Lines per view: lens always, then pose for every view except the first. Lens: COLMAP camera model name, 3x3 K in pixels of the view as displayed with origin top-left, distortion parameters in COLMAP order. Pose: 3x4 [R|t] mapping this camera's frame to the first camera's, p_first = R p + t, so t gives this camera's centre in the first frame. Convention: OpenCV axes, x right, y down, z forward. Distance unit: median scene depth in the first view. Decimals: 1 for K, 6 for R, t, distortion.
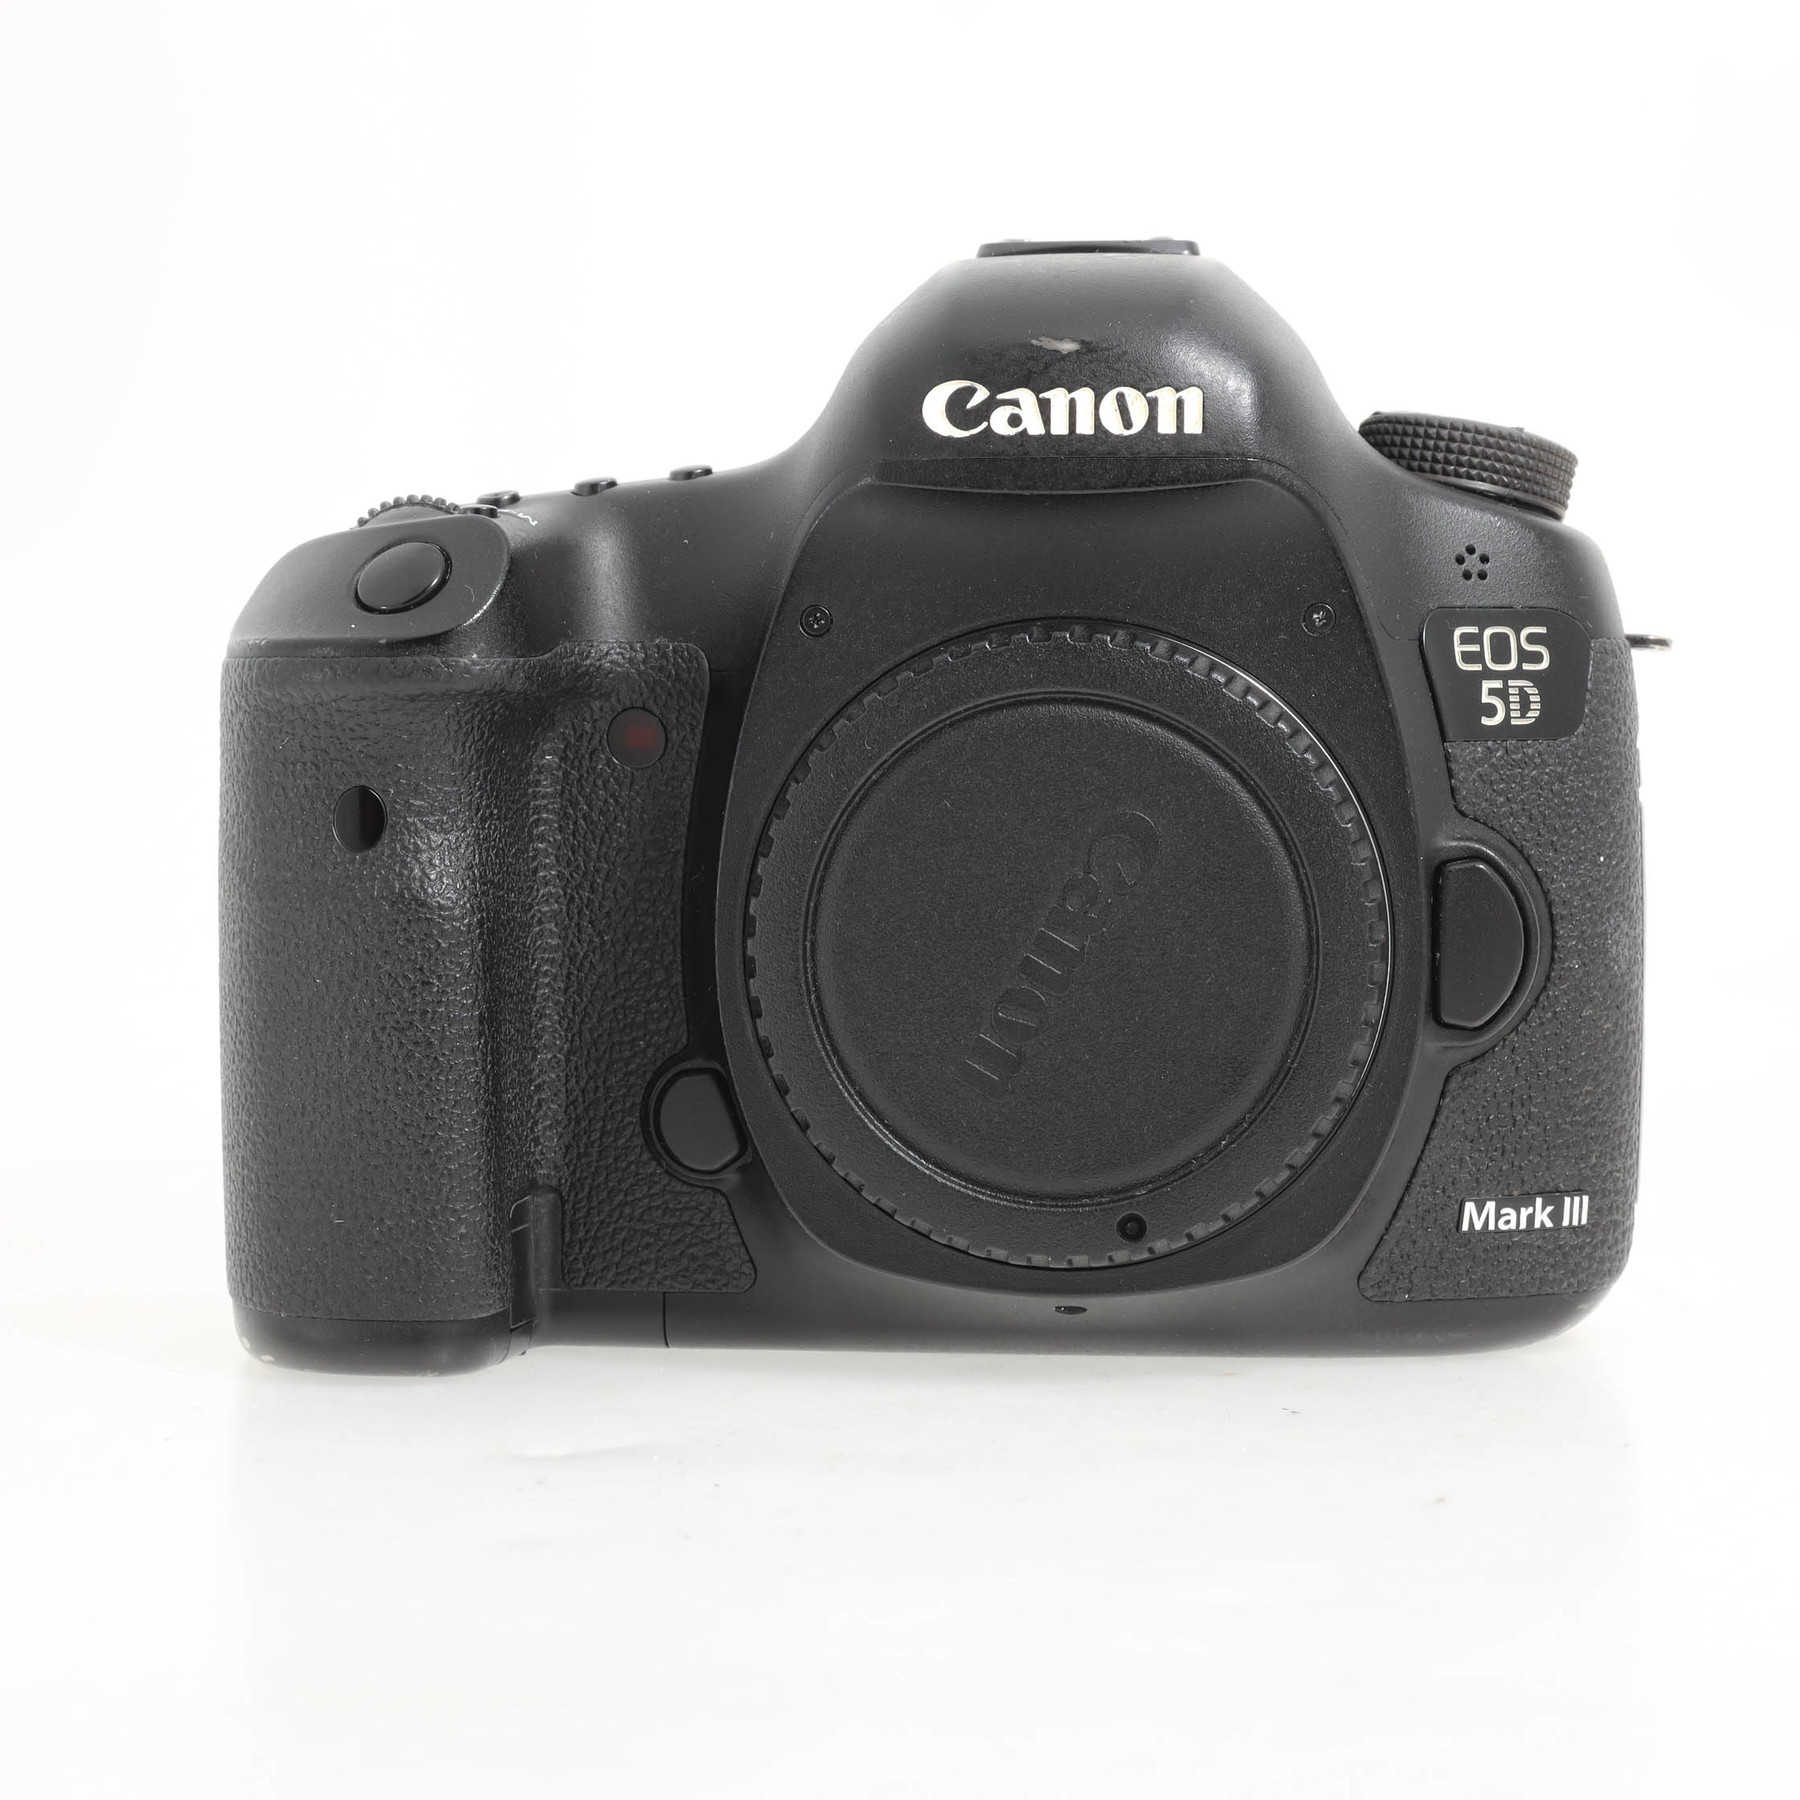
lens RADIAL K [[4103.9, 0, 900.0], [0, 4103.9, 900.0], [0, 0, 1]] dist [-0.015420, -0.342503]
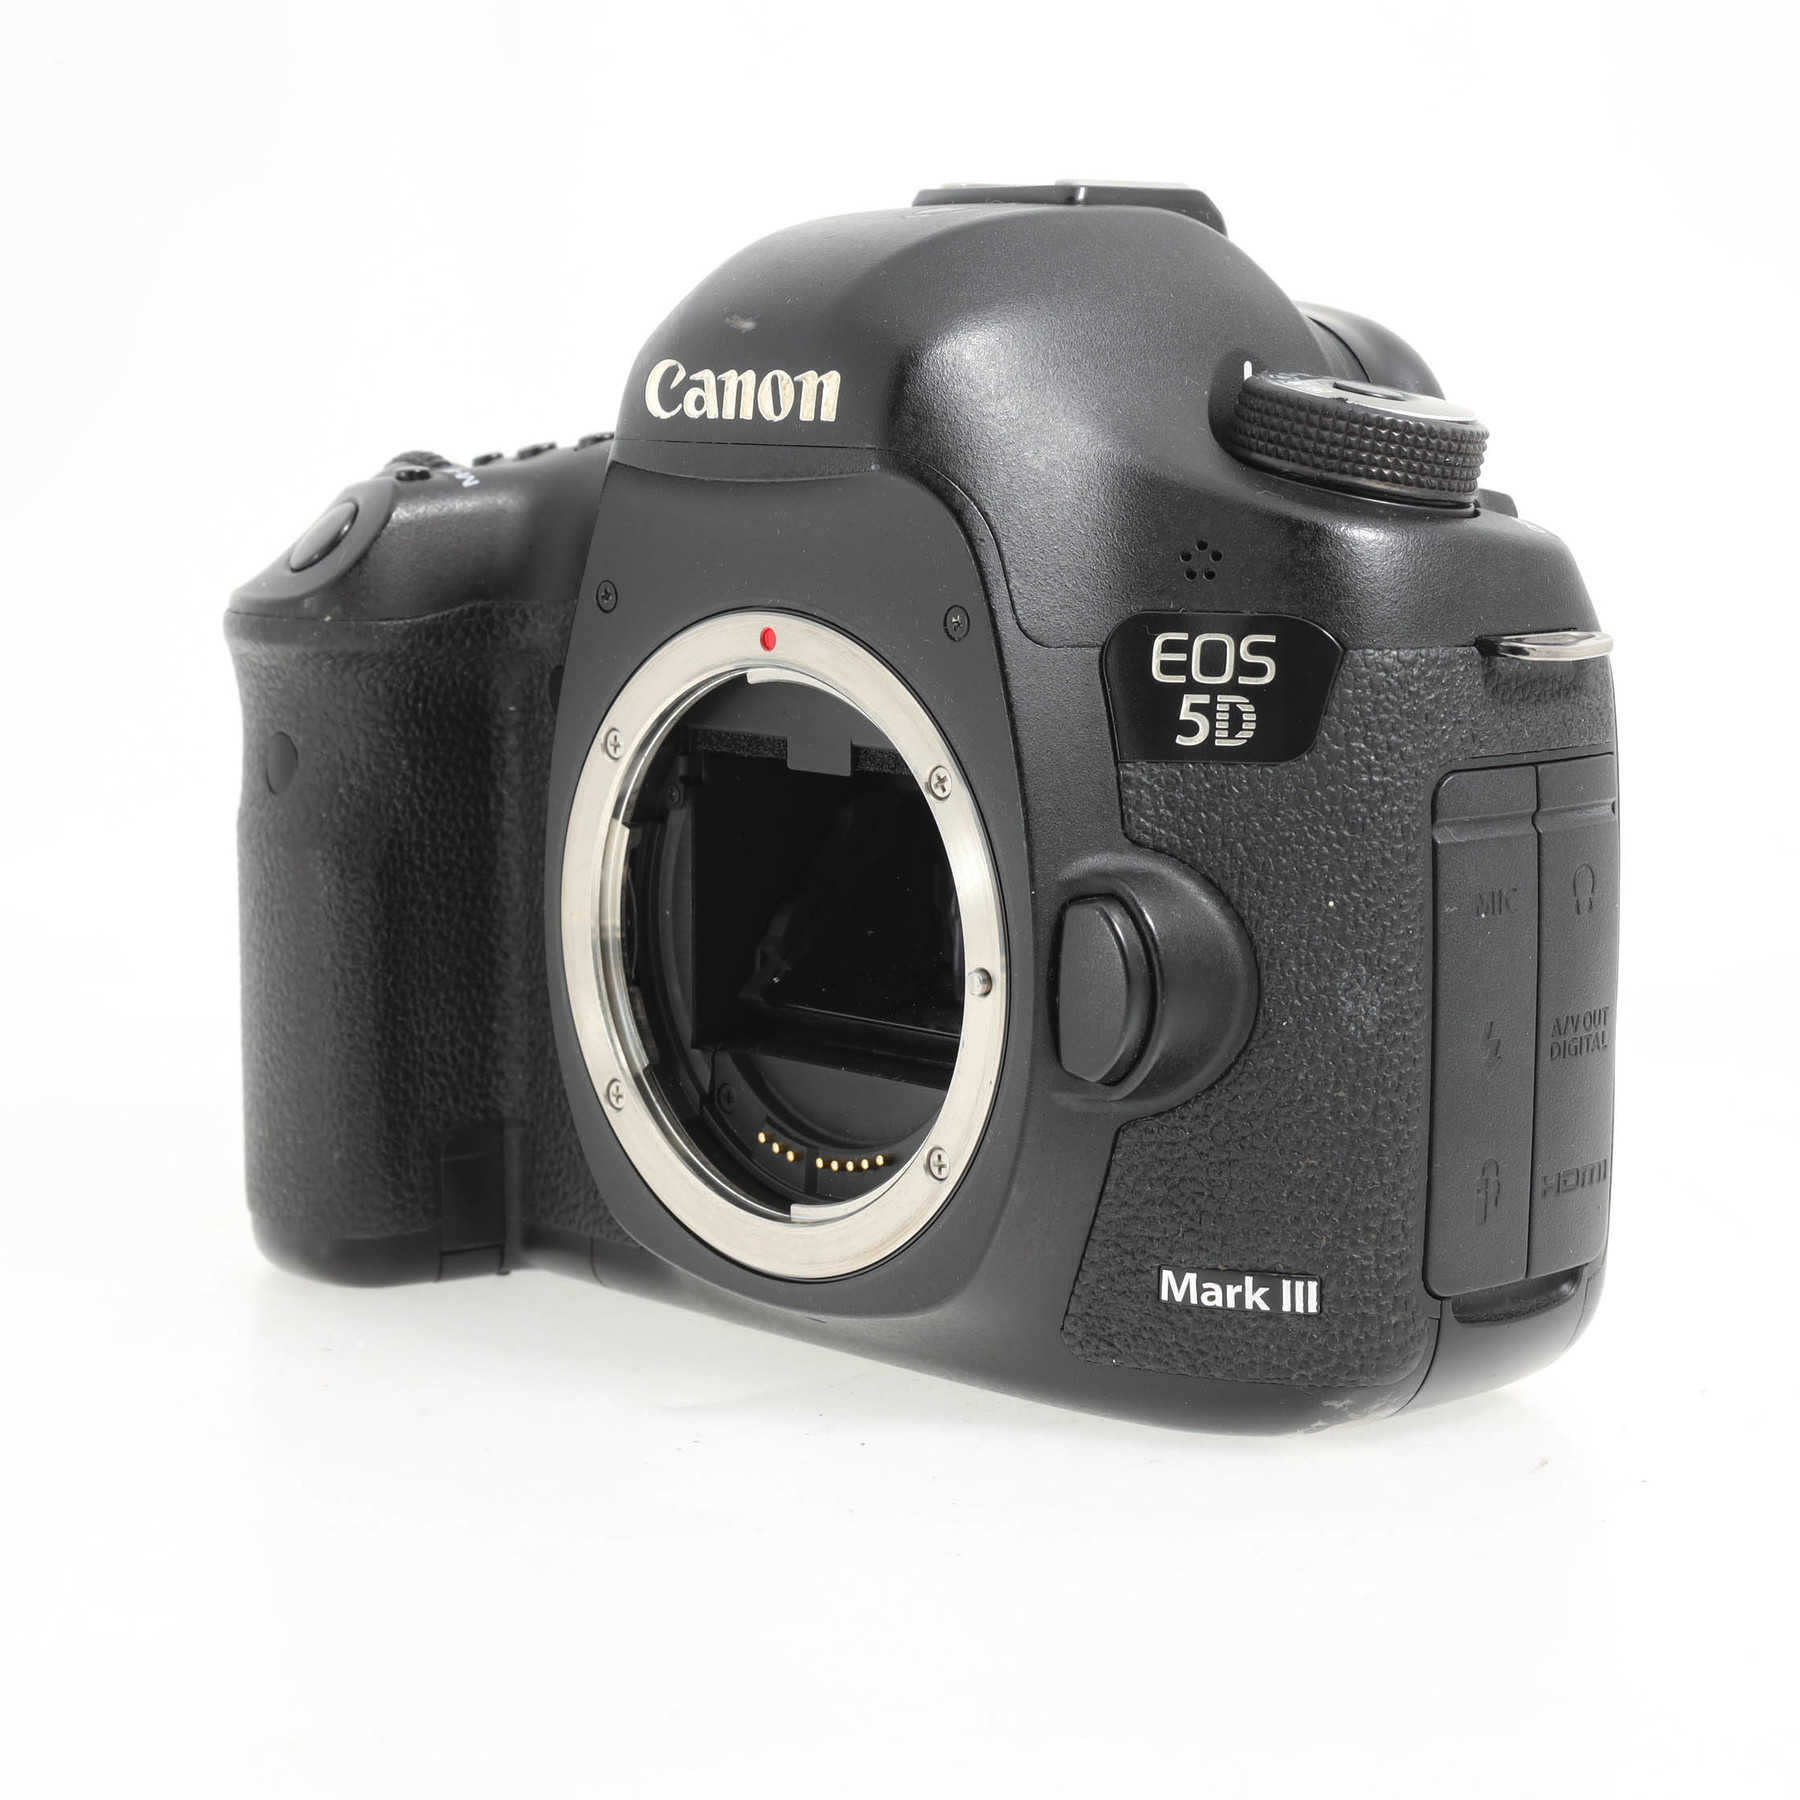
lens RADIAL K [[4103.9, 0, 900.0], [0, 4103.9, 900.0], [0, 0, 1]] dist [-0.015420, -0.342503]
pose [[0.765945, 0.092777, -0.636176, 0.662324], [-0.043865, 0.994768, 0.092259, -0.088176], [0.641408, -0.042760, 0.766008, 0.275651]]
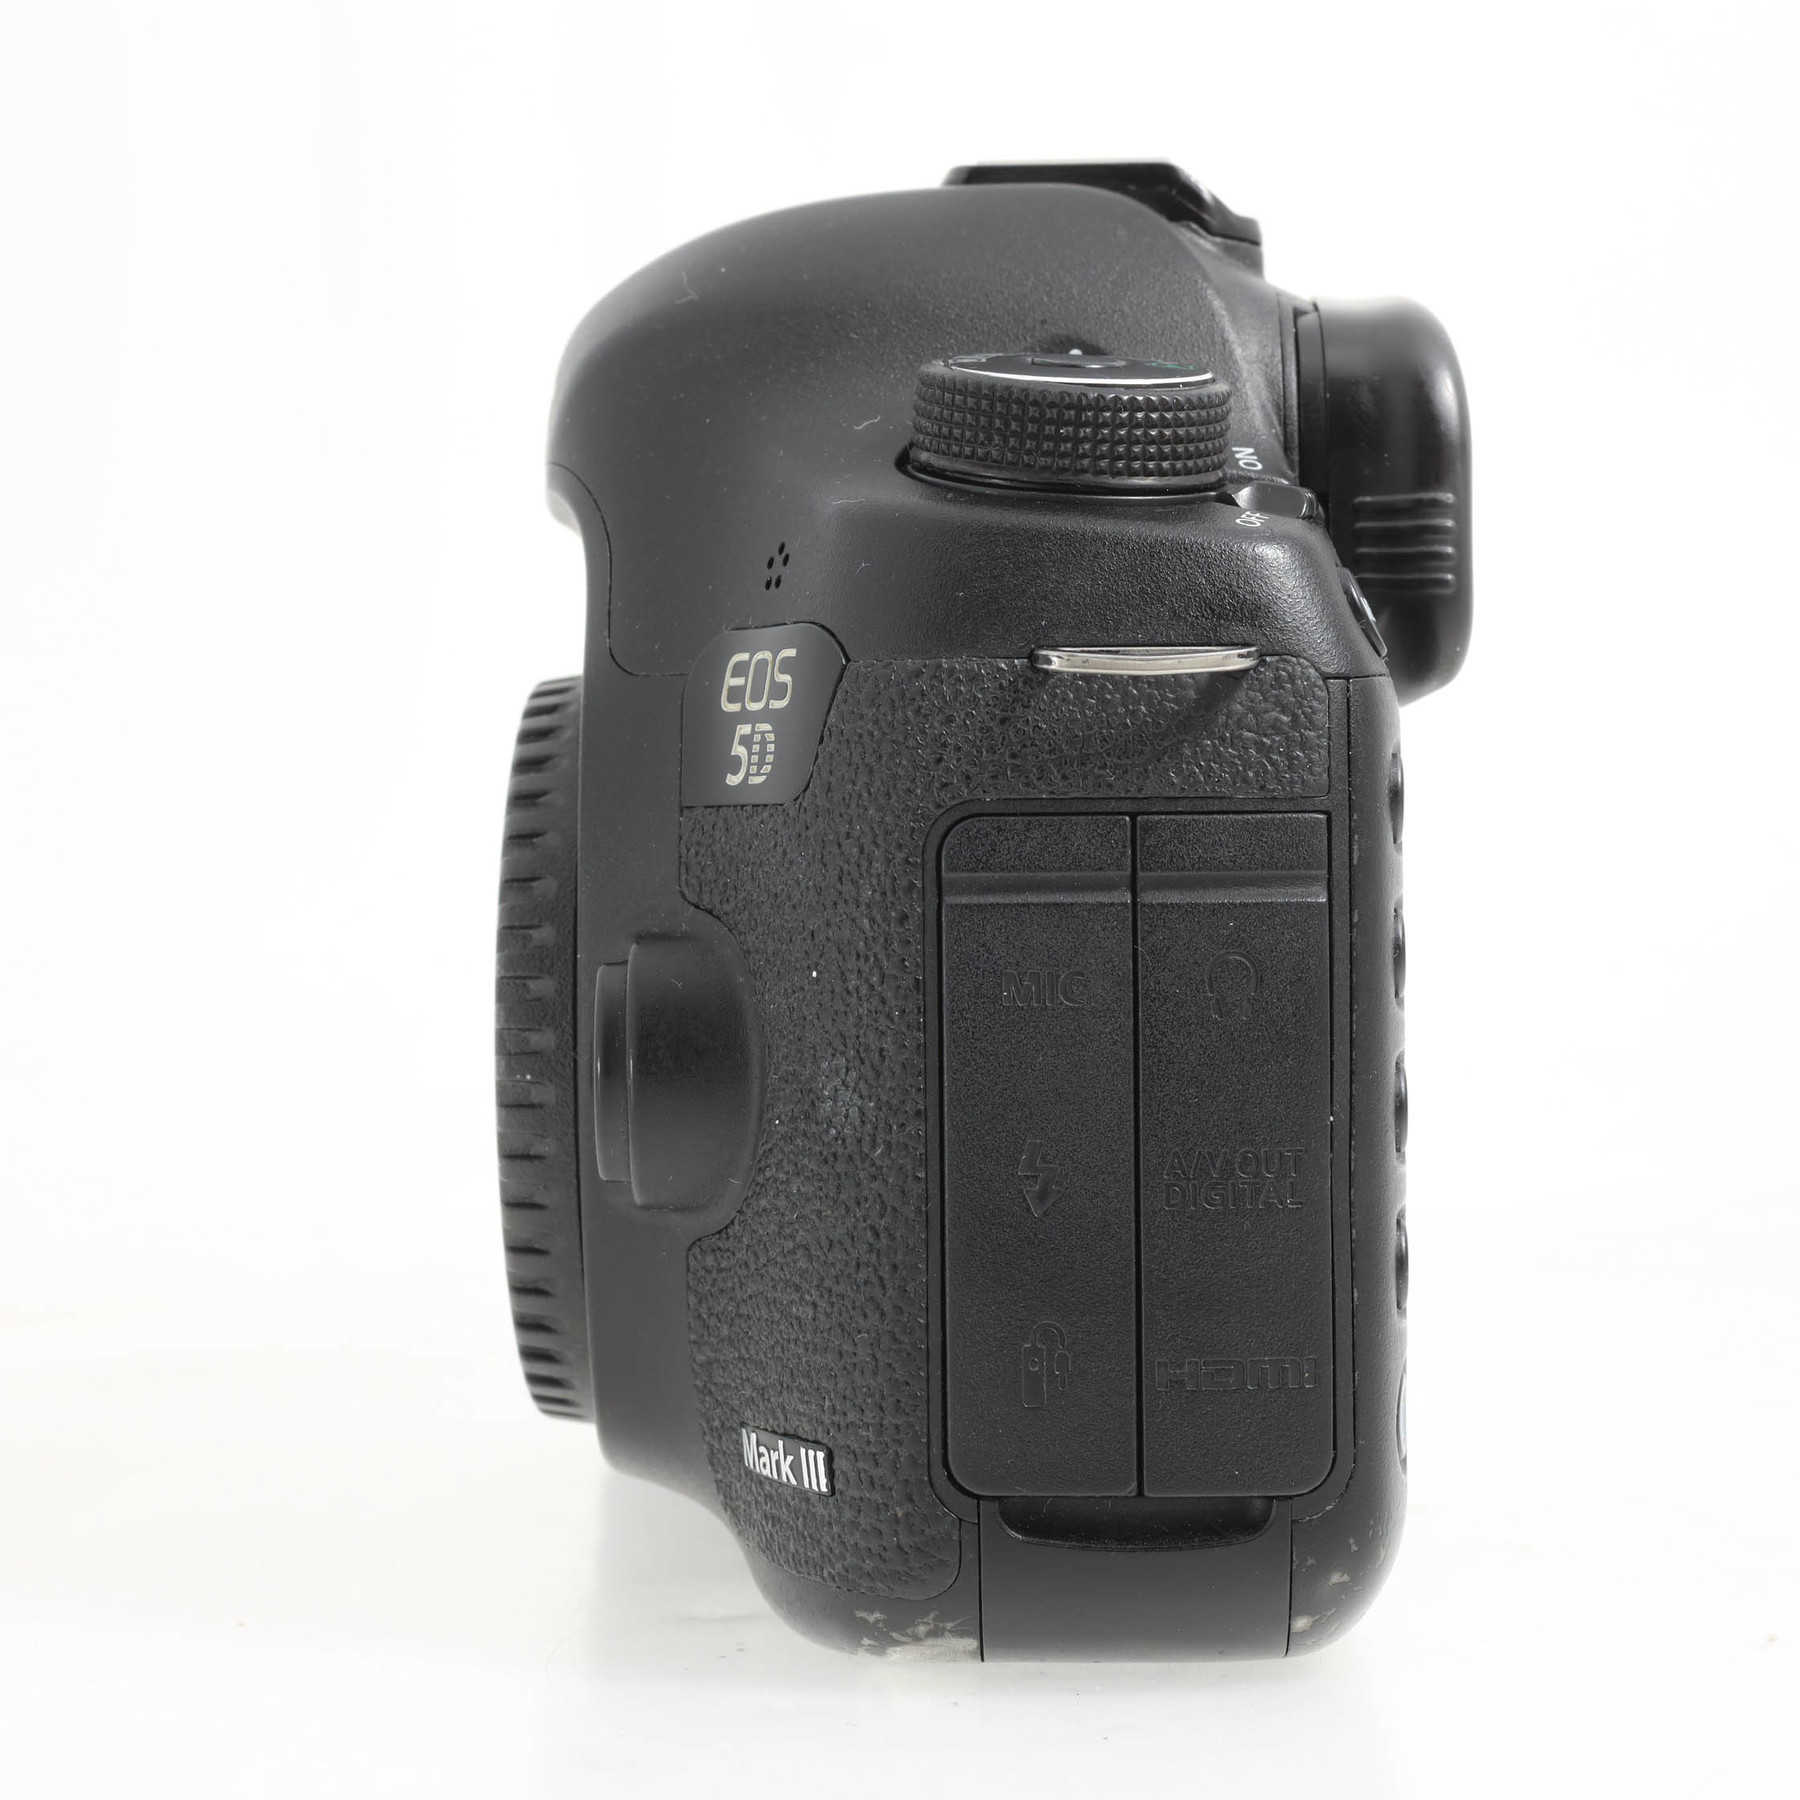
lens RADIAL K [[4103.9, 0, 900.0], [0, 4103.9, 900.0], [0, 0, 1]] dist [-0.015420, -0.342503]
pose [[0.084143, 0.021831, -0.996215, 0.881849], [-0.049851, 0.998600, 0.017673, -0.036274], [0.995206, 0.048175, 0.085113, 0.963451]]
